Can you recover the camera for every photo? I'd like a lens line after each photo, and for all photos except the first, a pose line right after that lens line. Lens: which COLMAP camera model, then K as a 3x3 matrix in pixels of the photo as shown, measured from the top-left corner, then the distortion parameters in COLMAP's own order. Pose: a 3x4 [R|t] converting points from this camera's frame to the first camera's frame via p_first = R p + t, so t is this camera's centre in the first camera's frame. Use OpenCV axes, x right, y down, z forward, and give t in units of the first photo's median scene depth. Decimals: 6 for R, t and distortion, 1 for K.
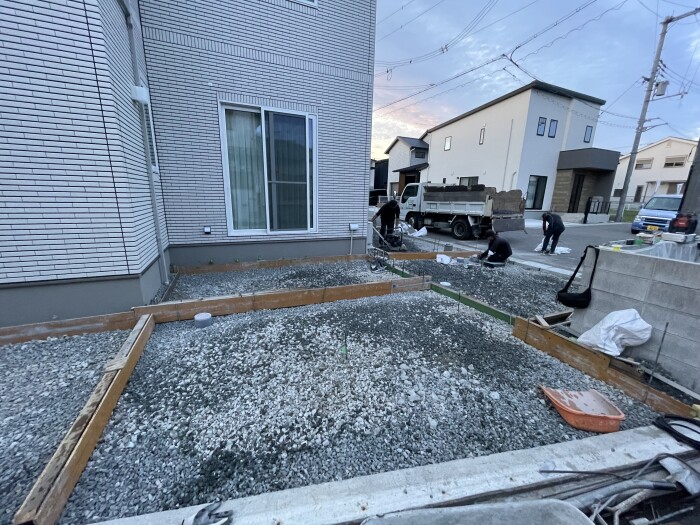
lens RADIAL K [[280.5, 0, 350.1], [0, 280.5, 263.0], [0, 0, 1]] dist [-0.002191, -0.000709]
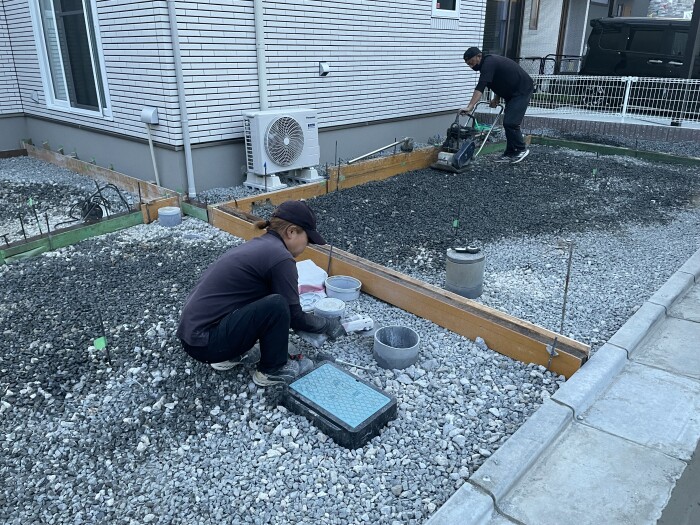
lens RADIAL K [[530.1, 0, 349.1], [0, 530.1, 257.0], [0, 0, 1]] dist [0.089412, -0.118268]
pose [[0.395294, 0.307161, -0.865676, 1.007508], [-0.207195, 0.947960, 0.241746, -0.213667], [0.894882, 0.083803, 0.438365, 1.092737]]
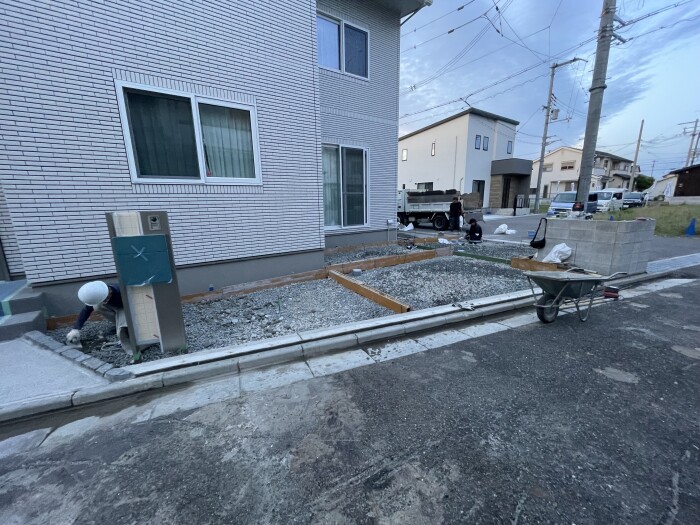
lens RADIAL K [[280.5, 0, 349.8], [0, 280.5, 263.4], [0, 0, 1]] dist [-0.002191, -0.000709]
pose [[0.980074, -0.082191, 0.180829, -0.552801], [0.086039, 0.996200, -0.013526, 0.103972], [-0.179031, 0.028815, 0.983421, -0.457336]]
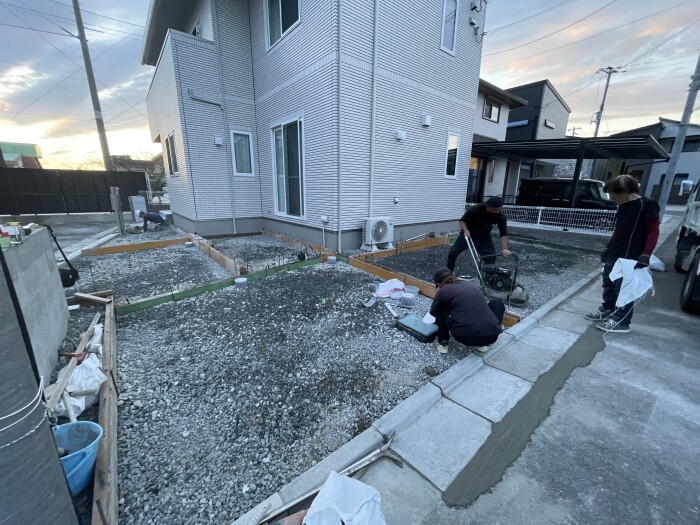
lens RADIAL K [[280.5, 0, 350.5], [0, 280.5, 263.4], [0, 0, 1]] dist [-0.002191, -0.000709]
pose [[0.267441, 0.225324, -0.936859, 1.149097], [-0.231640, 0.958797, 0.164475, -0.188640], [0.935317, 0.173027, 0.308616, 0.946741]]
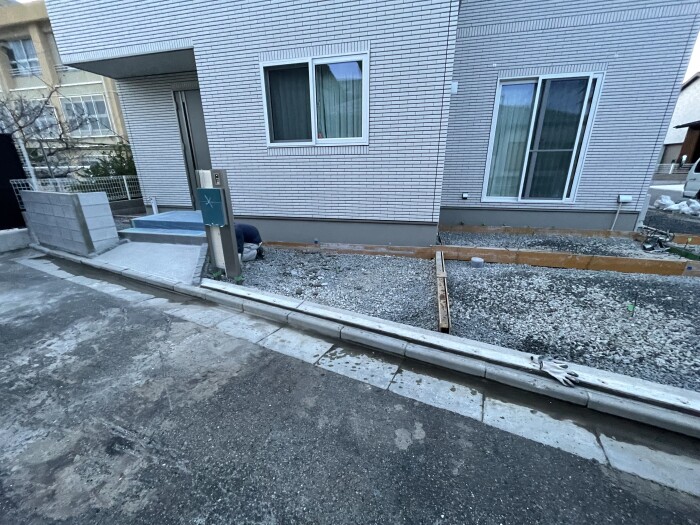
lens RADIAL K [[280.5, 0, 350.3], [0, 280.5, 262.9], [0, 0, 1]] dist [-0.002191, -0.000709]
pose [[0.793708, 0.167730, -0.584717, -0.142272], [-0.116687, 0.985364, 0.124265, 0.069864], [0.597002, -0.030401, 0.801664, -0.249686]]
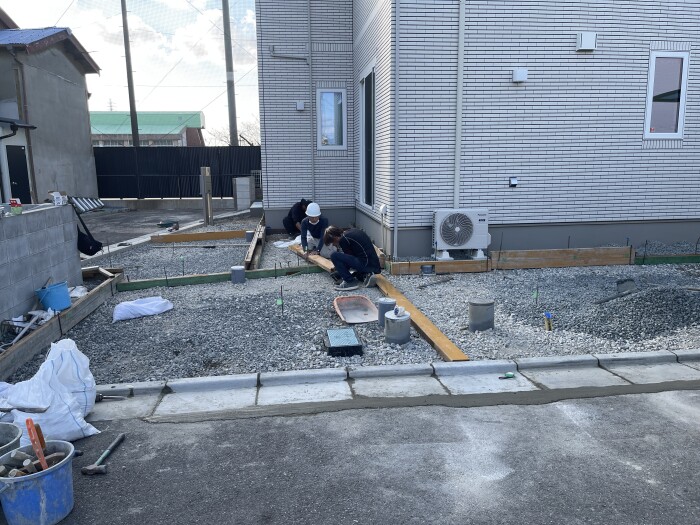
lens RADIAL K [[524.6, 0, 345.1], [0, 524.6, 263.8], [0, 0, 1]] dist [0.048345, -0.050376]
pose [[-0.287836, 0.161083, -0.944035, 1.468593], [-0.220049, 0.948254, 0.228895, -0.319950], [0.932056, 0.273618, -0.237496, 1.465681]]
